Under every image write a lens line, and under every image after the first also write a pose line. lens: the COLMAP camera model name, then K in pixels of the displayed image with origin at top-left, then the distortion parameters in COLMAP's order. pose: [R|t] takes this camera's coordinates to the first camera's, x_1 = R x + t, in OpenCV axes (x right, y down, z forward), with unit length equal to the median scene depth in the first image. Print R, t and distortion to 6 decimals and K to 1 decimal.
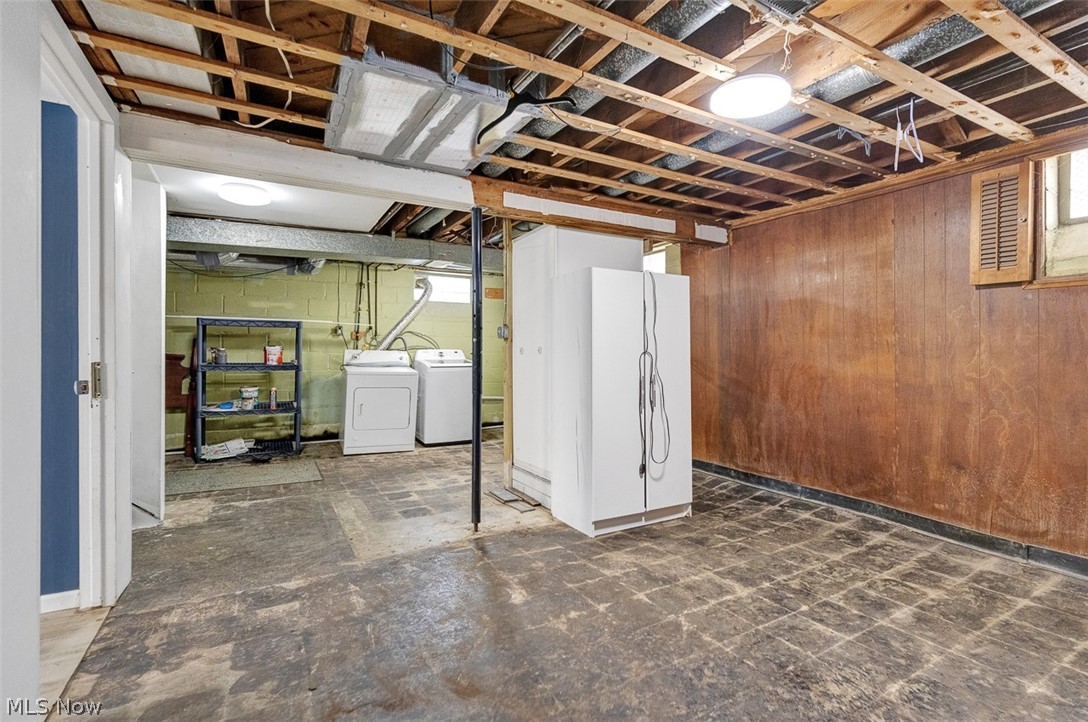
lens RADIAL K [[502.6, 0, 541.6], [0, 502.6, 350.7], [0, 0, 1]] dist [0.002591, -0.002489]
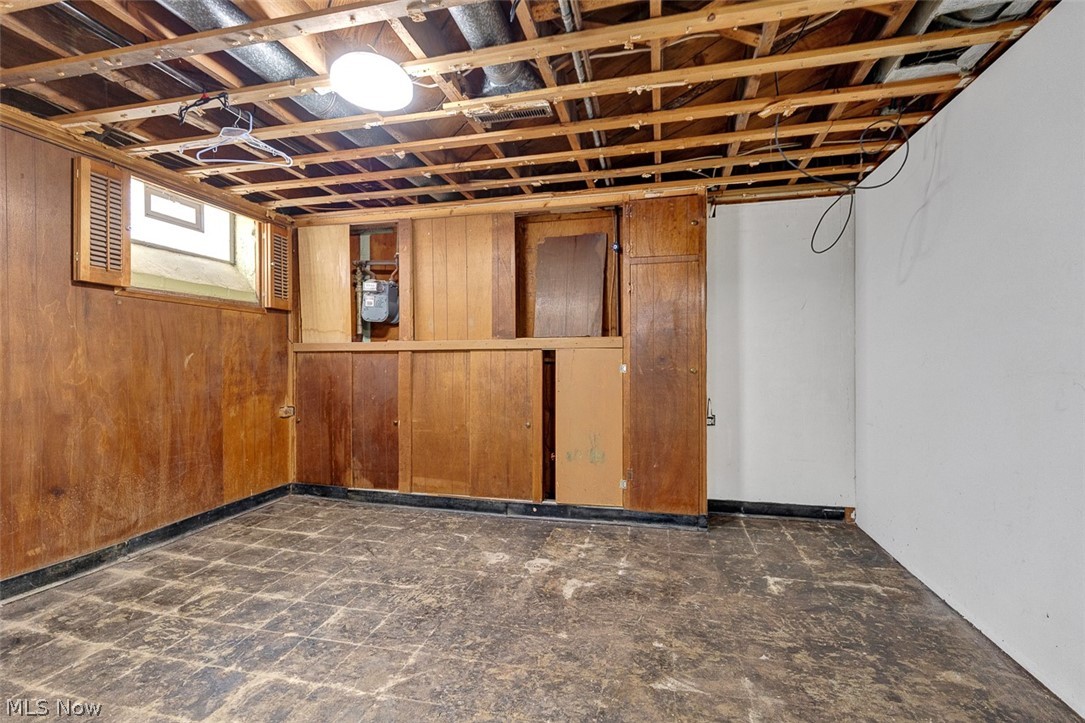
lens RADIAL K [[501.2, 0, 539.0], [0, 501.2, 364.5], [0, 0, 1]] dist [0.002591, -0.002489]
pose [[-0.735501, -0.001284, 0.677522, -0.369219], [0.008317, 0.999906, 0.010923, 0.017178], [-0.677472, 0.013669, -0.735421, 1.200115]]
